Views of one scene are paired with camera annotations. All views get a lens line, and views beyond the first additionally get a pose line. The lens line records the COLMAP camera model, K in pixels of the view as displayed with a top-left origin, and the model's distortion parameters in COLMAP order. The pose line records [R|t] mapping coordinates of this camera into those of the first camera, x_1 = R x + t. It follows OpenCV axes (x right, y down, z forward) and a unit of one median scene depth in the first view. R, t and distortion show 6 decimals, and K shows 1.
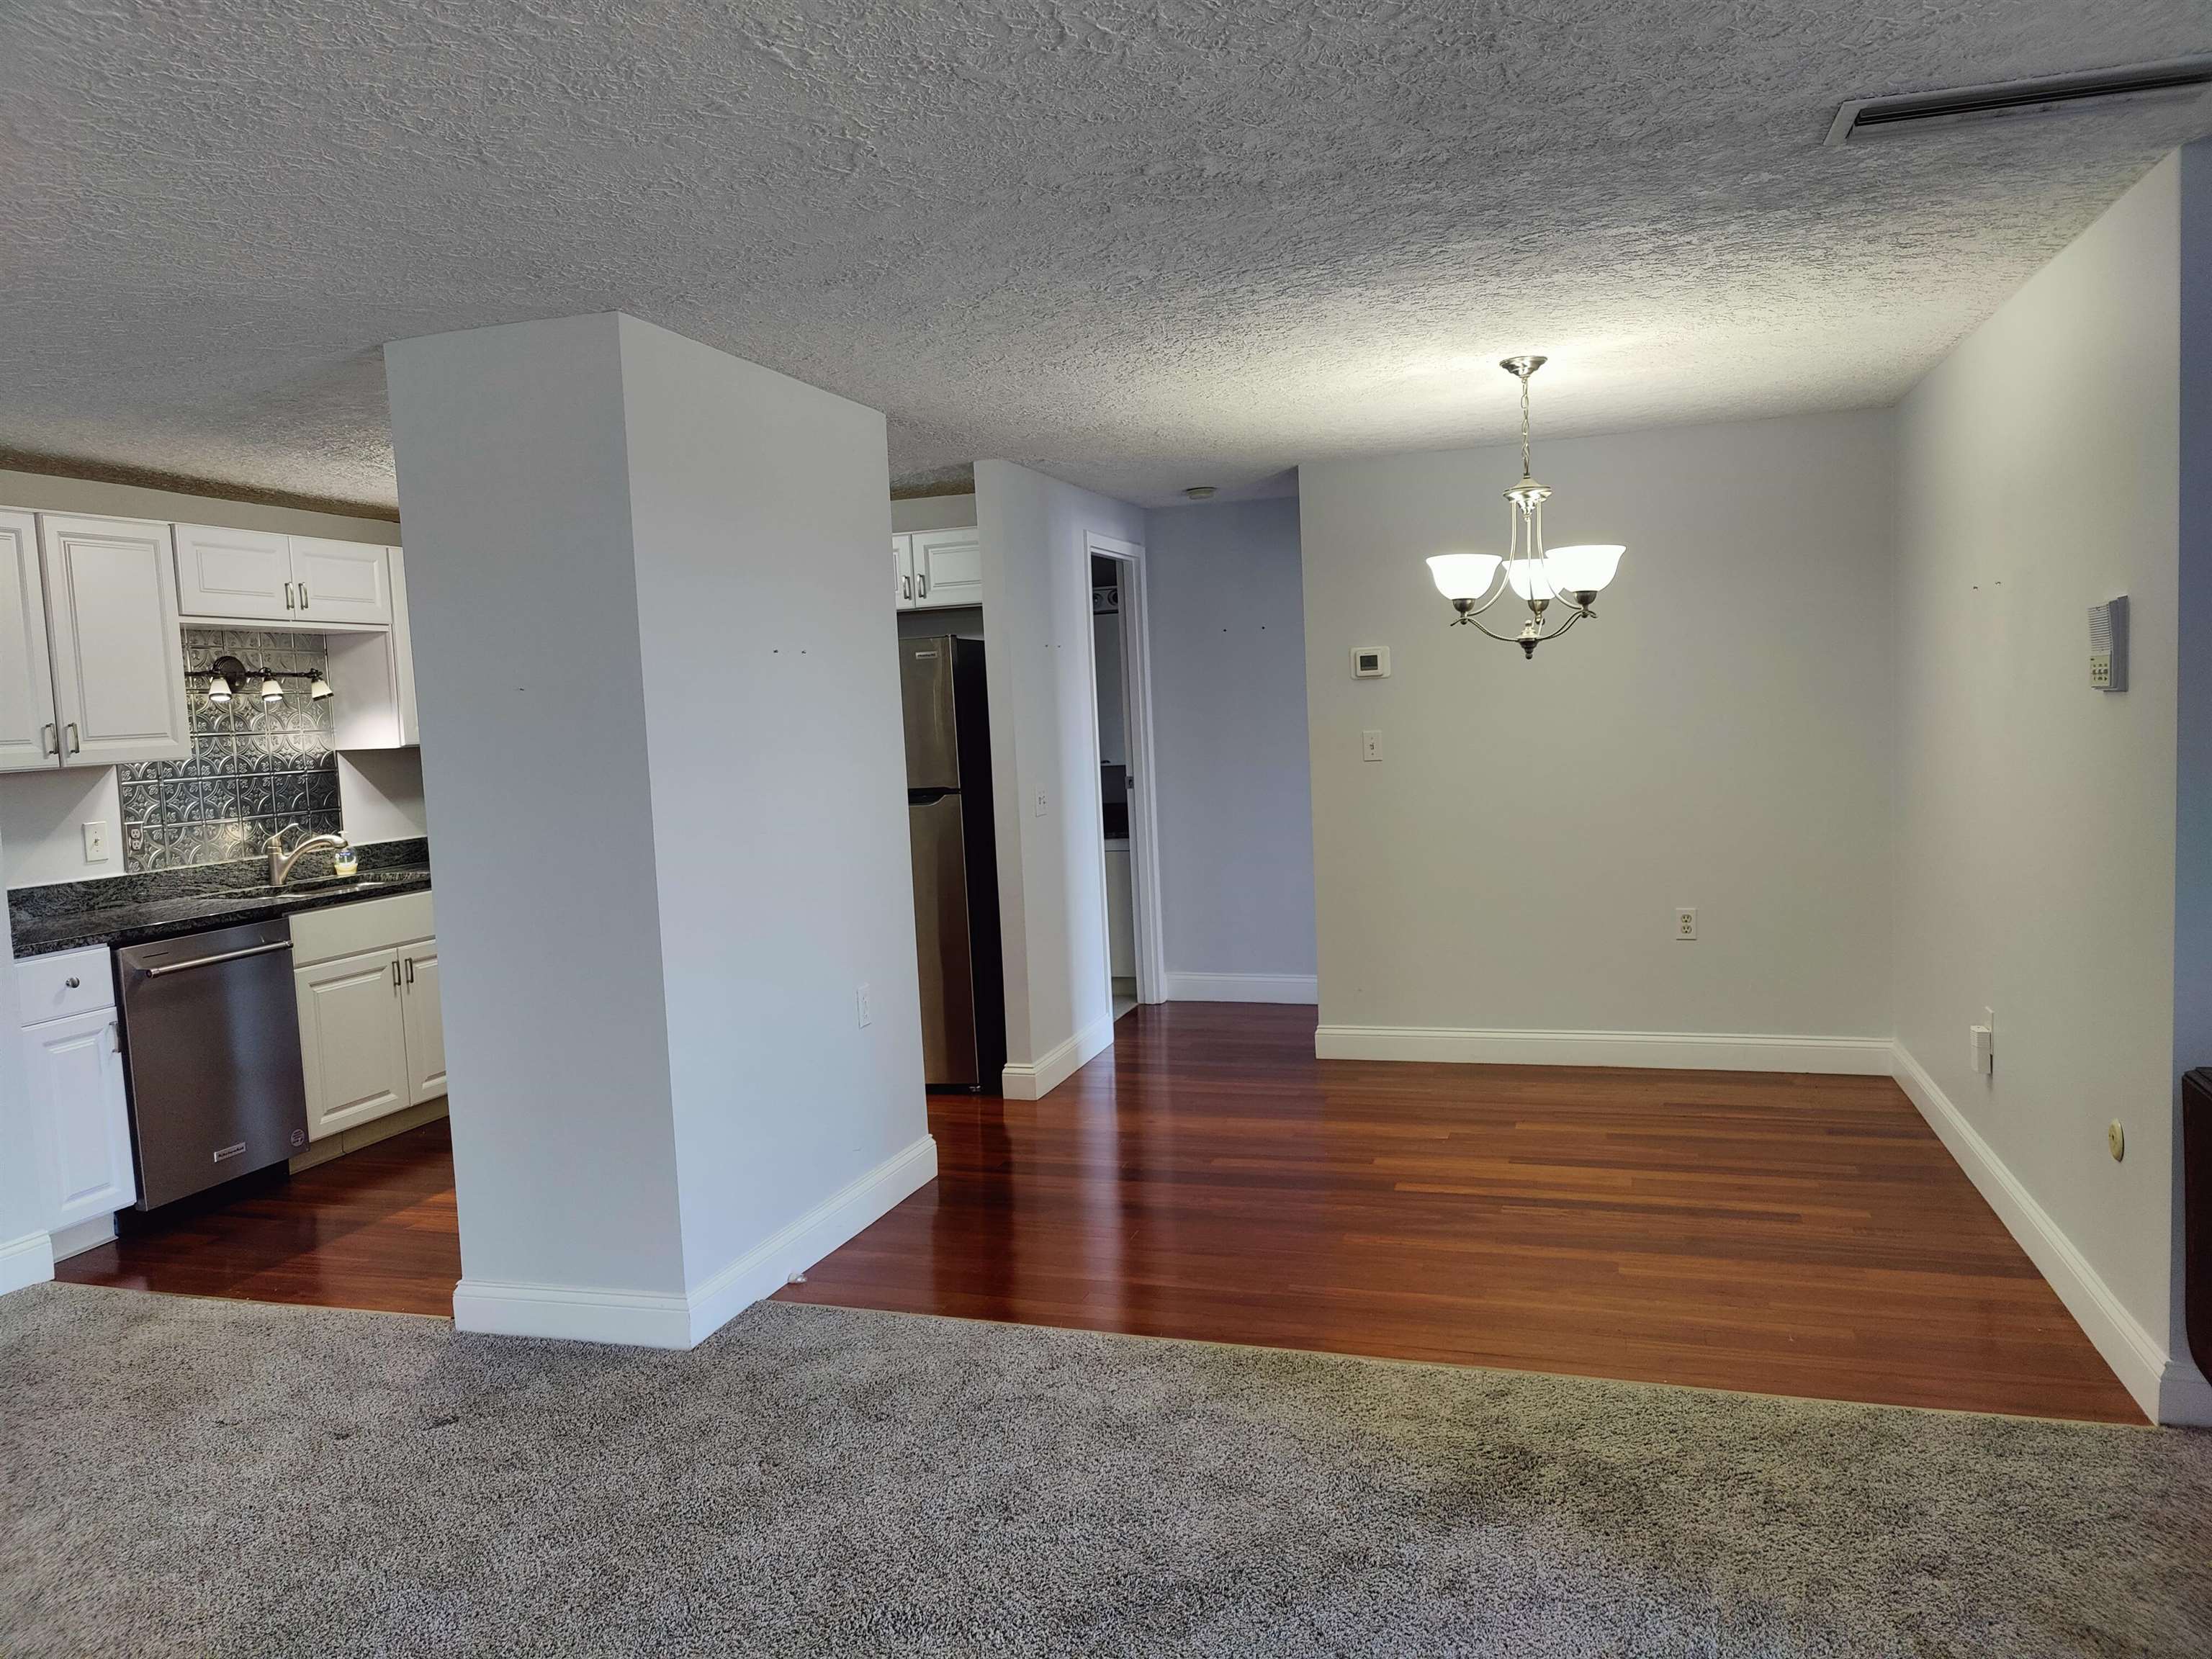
lens RADIAL K [[1537.5, 0, 1111.1], [0, 1537.5, 826.5], [0, 0, 1]] dist [0.047136, -0.050921]
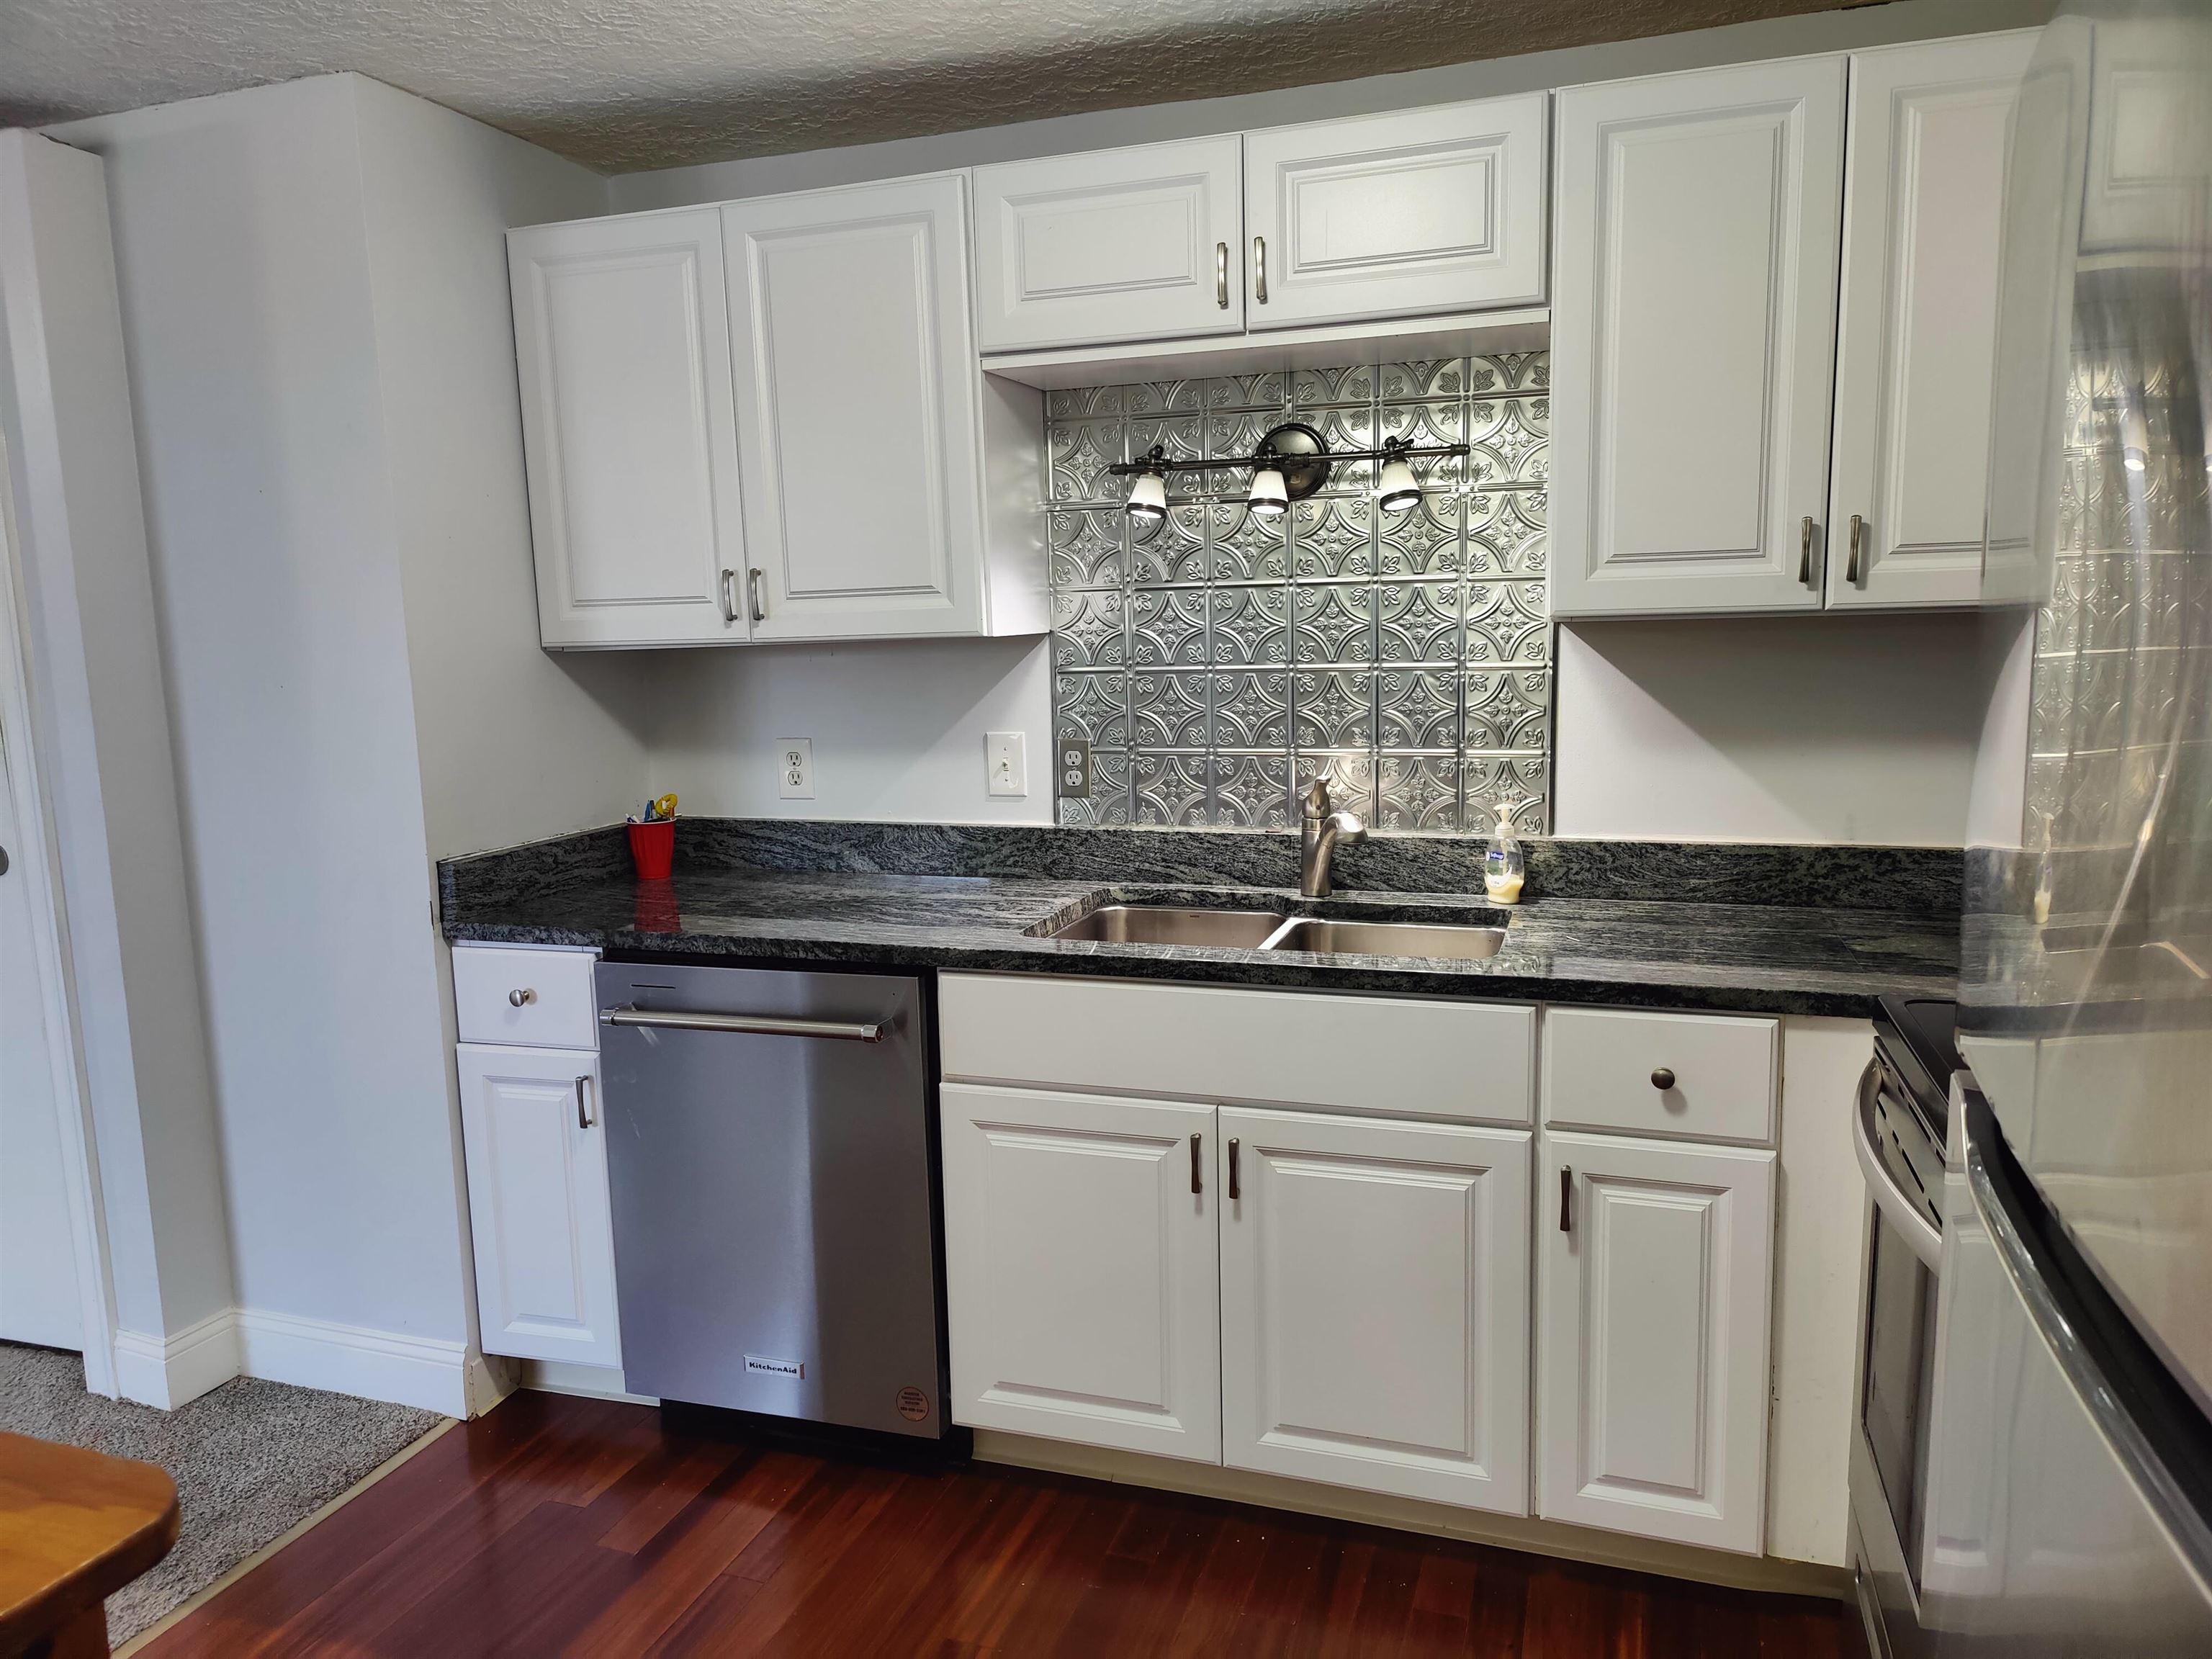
lens RADIAL K [[1534.7, 0, 1106.0], [0, 1534.7, 829.5], [0, 0, 1]] dist [0.024053, 0.003700]
pose [[-0.007633, 0.187374, -0.982259, -0.066682], [-0.054356, 0.980758, 0.187510, -0.077006], [0.998492, 0.054823, 0.002699, 1.018200]]
